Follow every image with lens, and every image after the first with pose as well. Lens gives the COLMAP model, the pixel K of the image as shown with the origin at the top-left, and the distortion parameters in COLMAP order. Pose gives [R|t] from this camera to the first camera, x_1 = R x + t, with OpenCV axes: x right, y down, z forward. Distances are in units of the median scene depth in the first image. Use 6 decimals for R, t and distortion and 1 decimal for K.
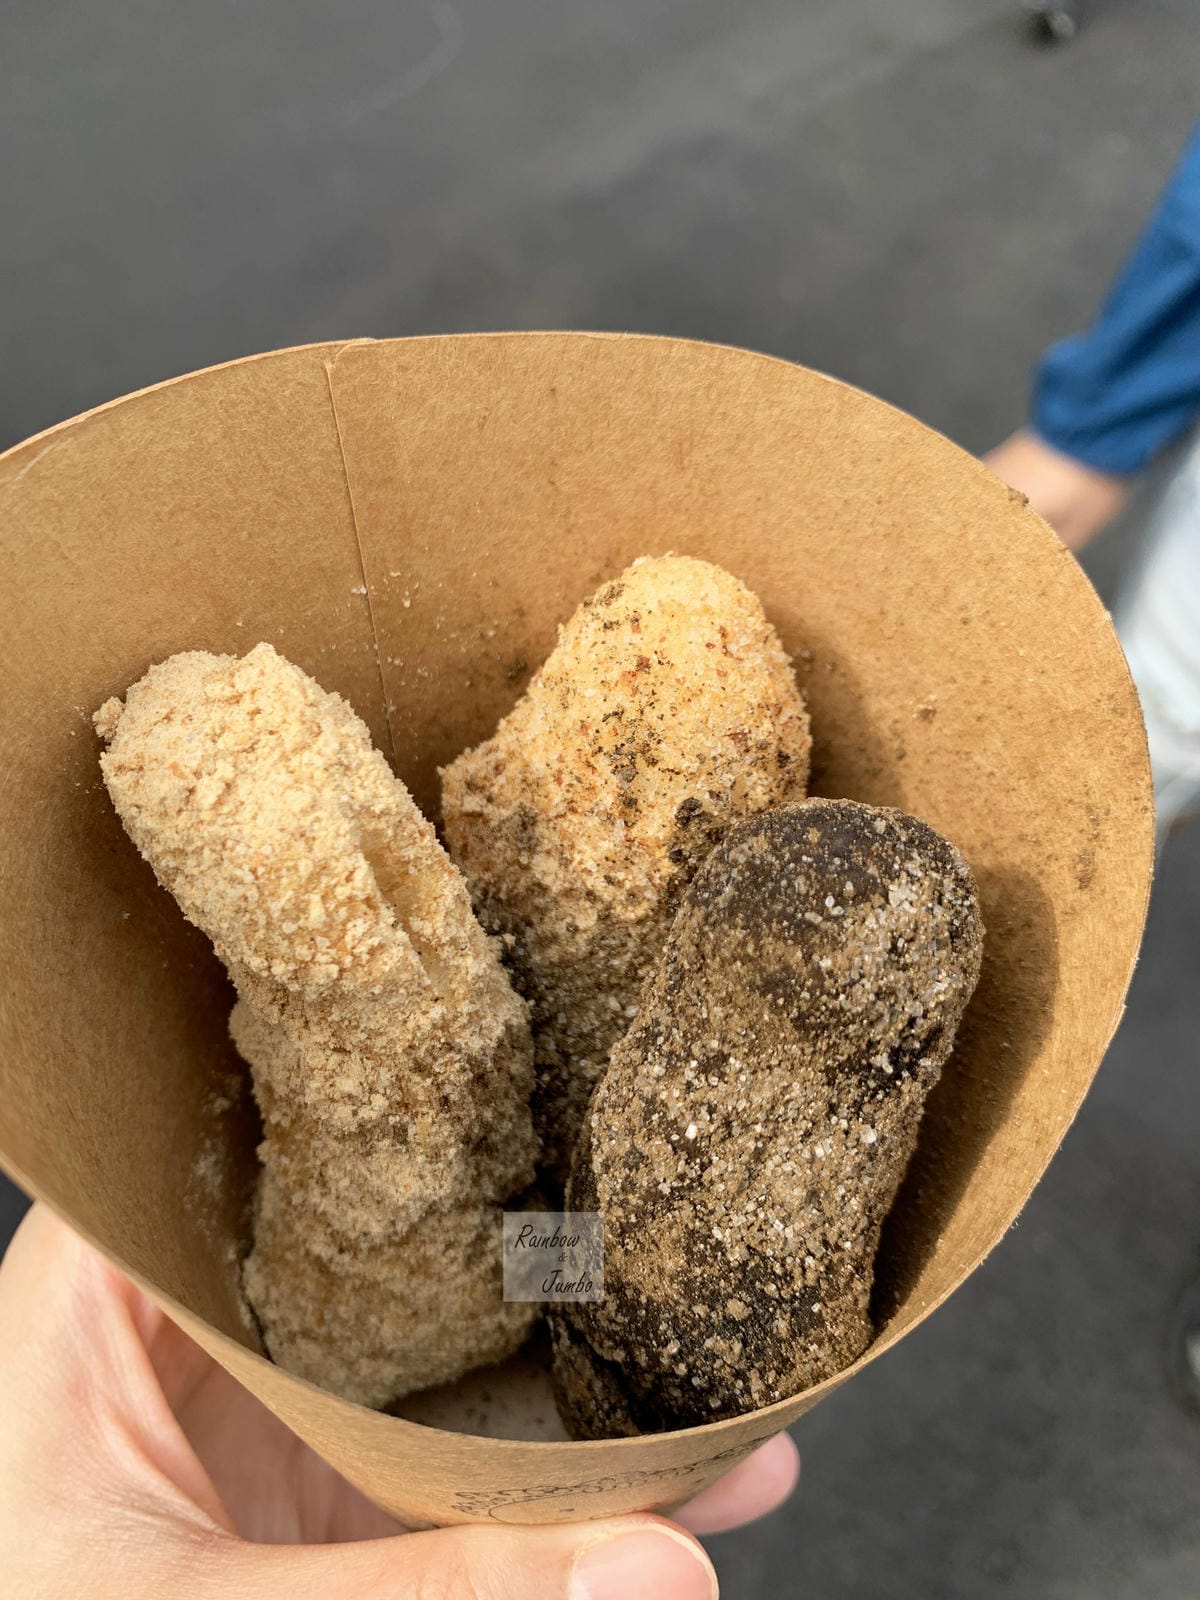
lens RADIAL K [[1248.0, 0, 600.0], [0, 1248.0, 800.0], [0, 0, 1]] dist [0.044672, -0.000395]
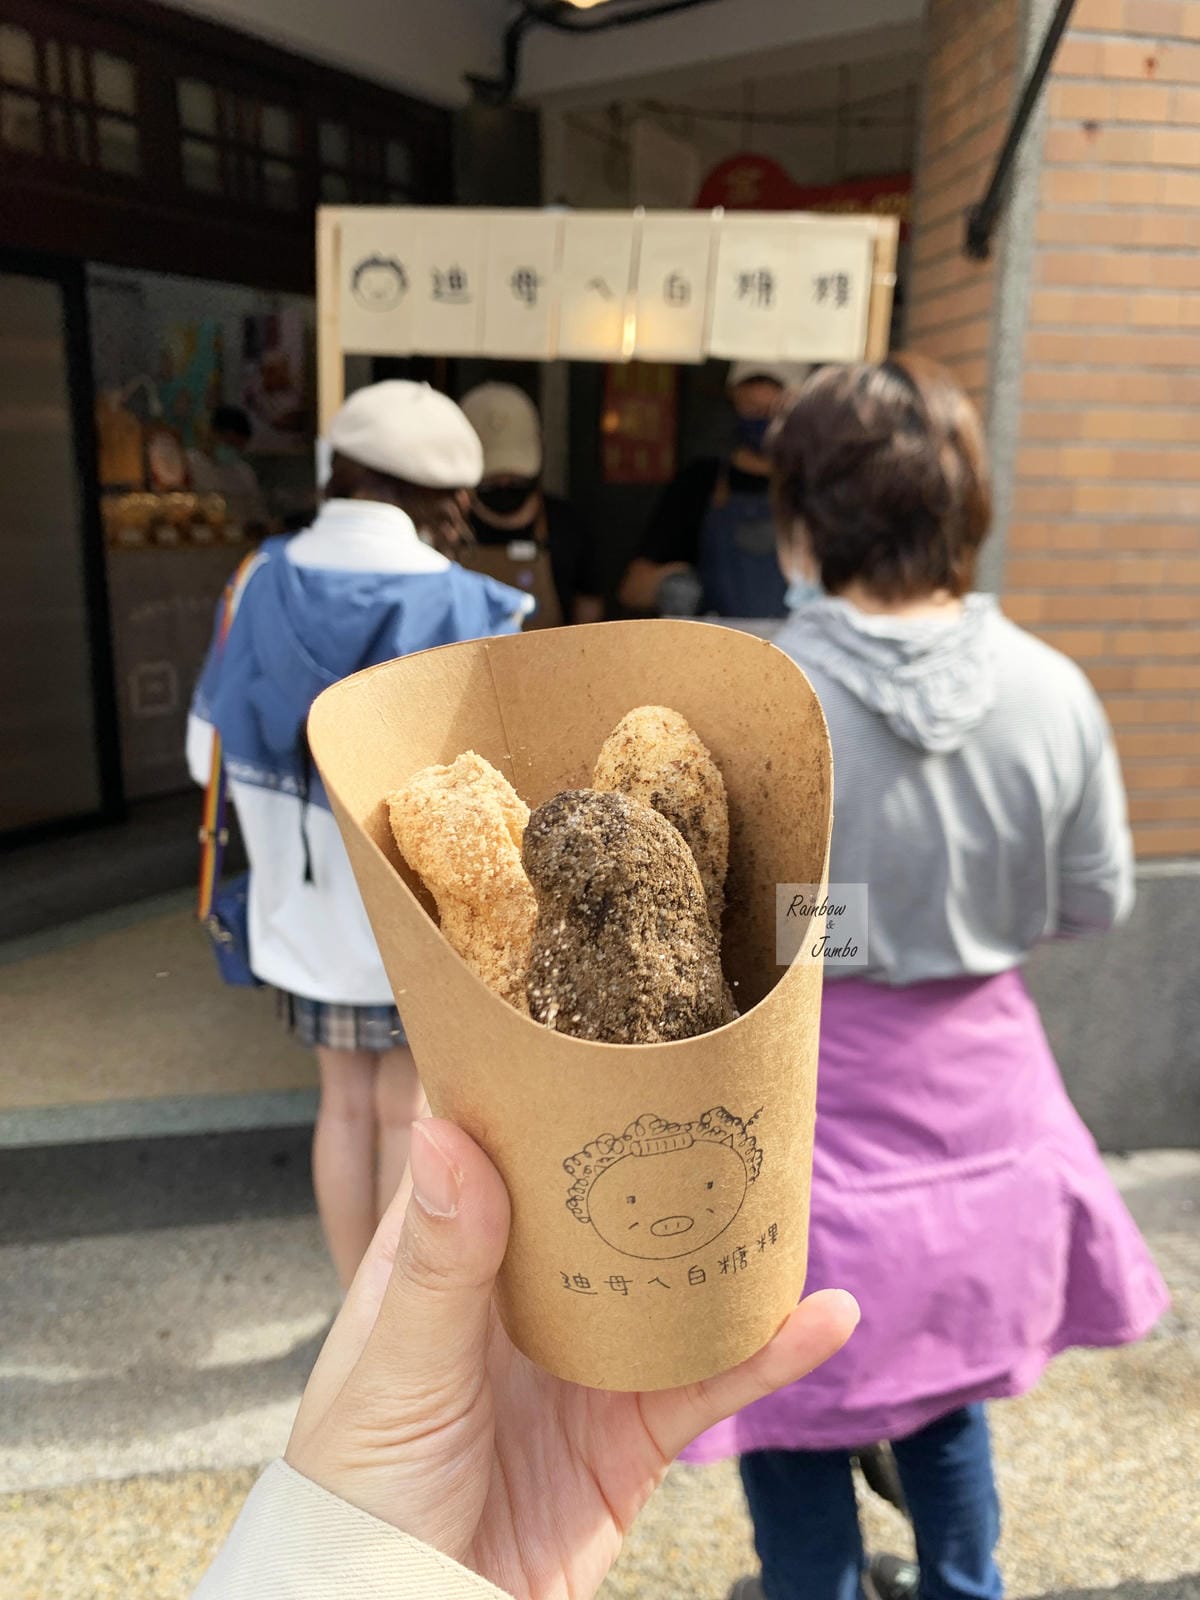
lens RADIAL K [[1248.0, 0, 600.0], [0, 1248.0, 800.0], [0, 0, 1]] dist [0.044672, -0.000395]
pose [[0.977571, -0.153846, -0.143827, 0.191029], [0.050579, 0.834435, -0.548781, 0.791362], [0.204442, 0.529198, 0.823500, -0.506956]]
